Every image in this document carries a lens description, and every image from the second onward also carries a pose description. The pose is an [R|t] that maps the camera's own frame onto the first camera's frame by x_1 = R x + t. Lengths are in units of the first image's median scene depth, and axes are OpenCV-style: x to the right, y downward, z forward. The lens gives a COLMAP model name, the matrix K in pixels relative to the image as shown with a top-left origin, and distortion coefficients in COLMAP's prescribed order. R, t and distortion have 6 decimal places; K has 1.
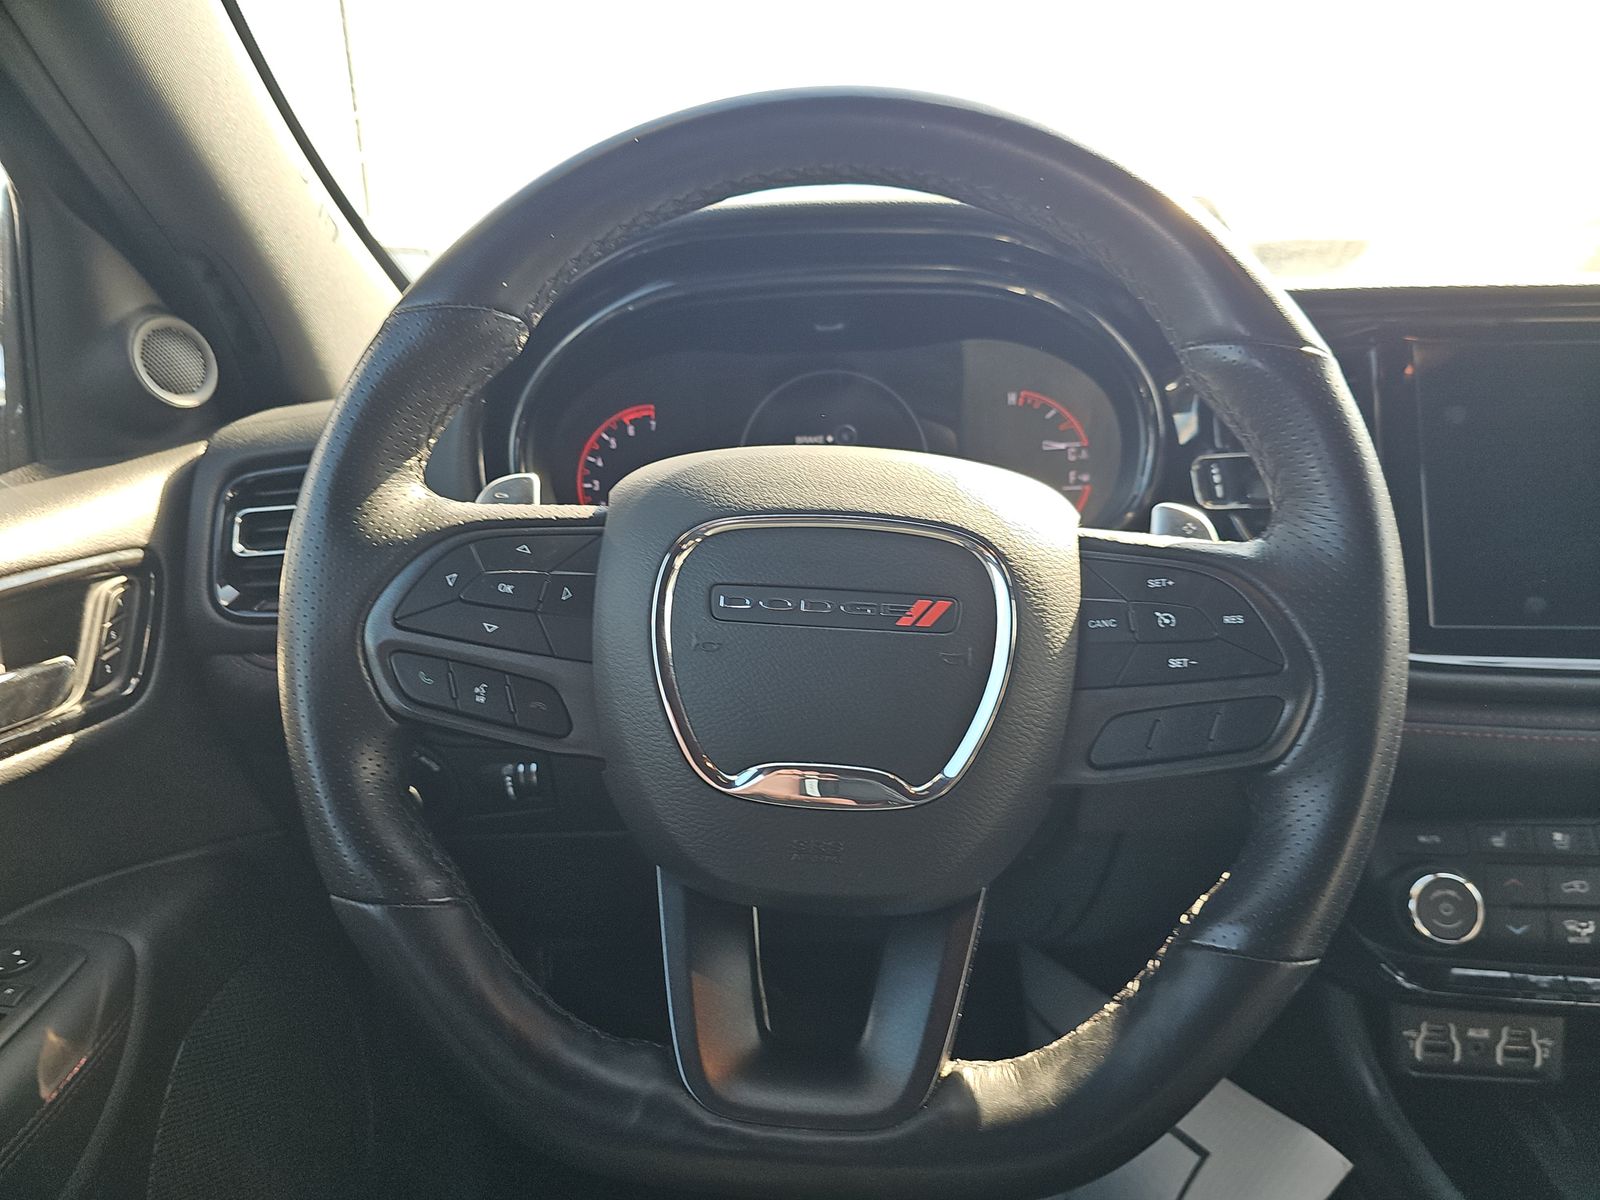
lens RADIAL K [[1085.9, 0, 800.0], [0, 1085.9, 600.0], [0, 0, 1]] dist [0.003155, -0.000450]
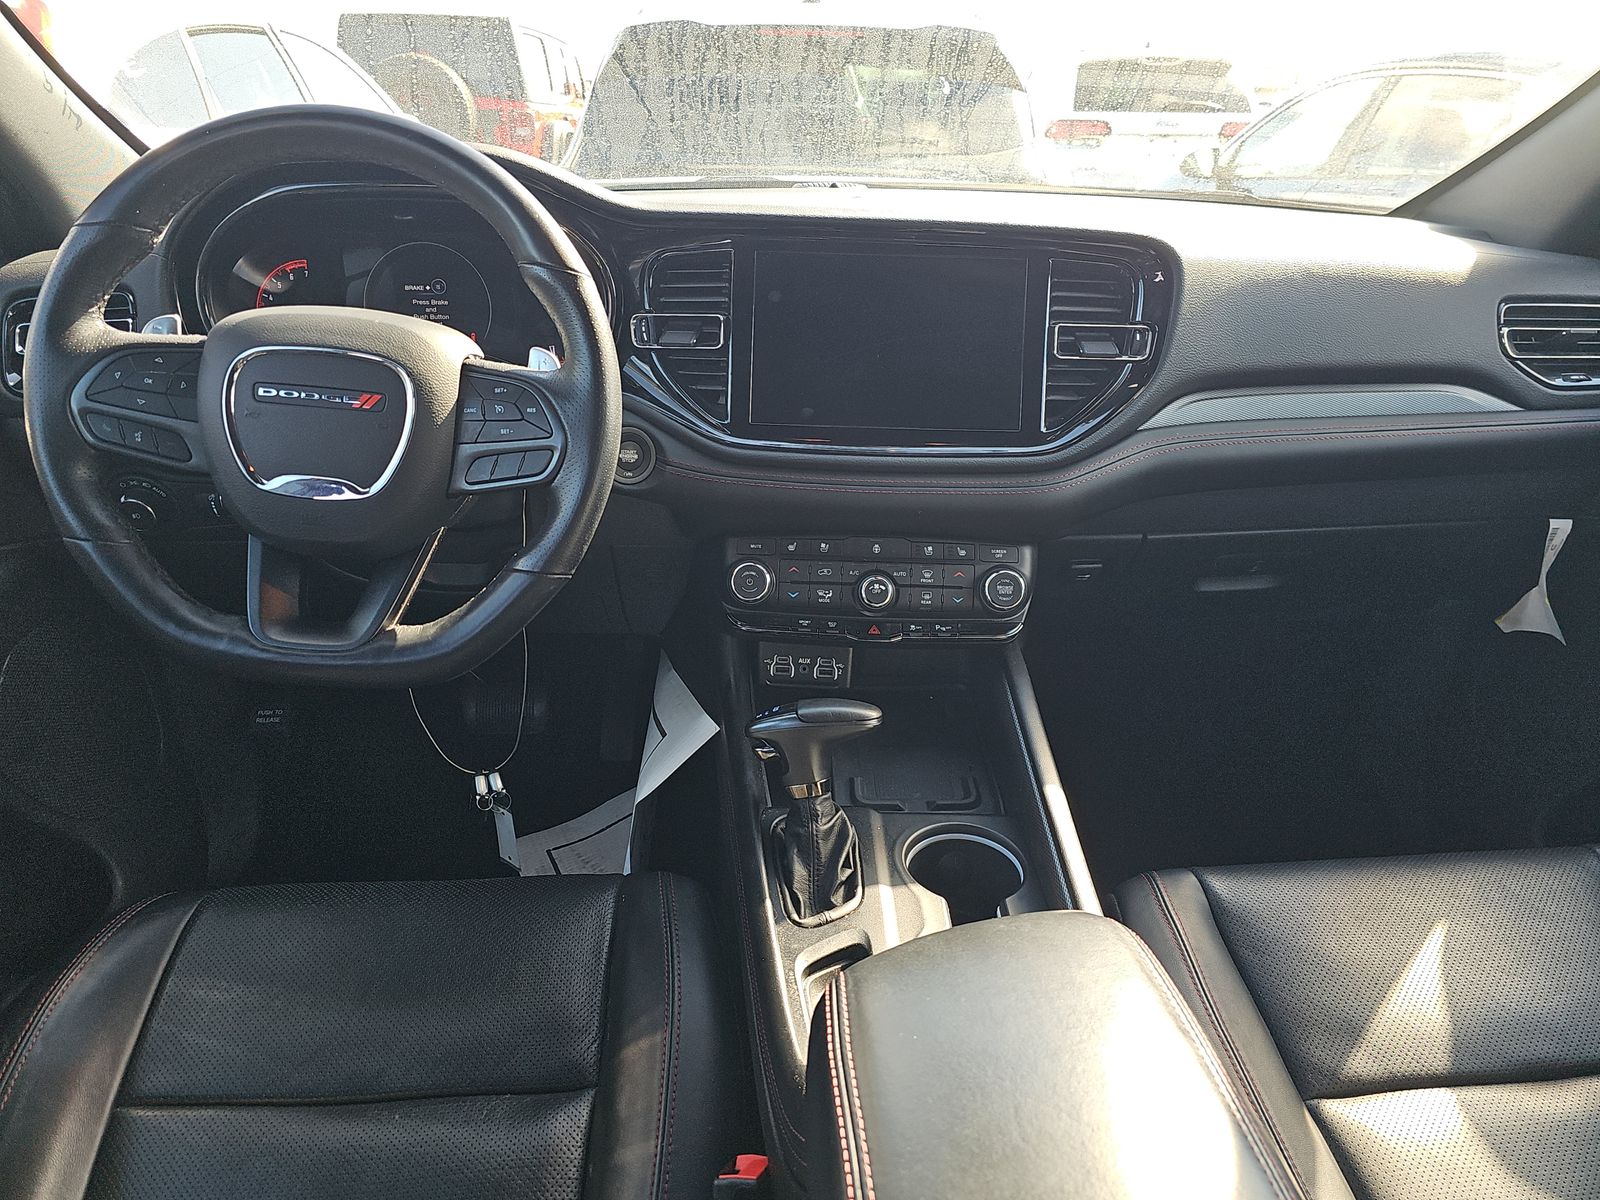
lens RADIAL K [[1043.3, 0, 800.0], [0, 1043.3, 600.0], [0, 0, 1]] dist [0.002620, -0.021317]
pose [[0.994276, 0.016578, 0.105546, 0.655678], [-0.035806, 0.982462, 0.182992, -0.007732], [-0.100661, -0.185724, 0.977432, -0.932402]]
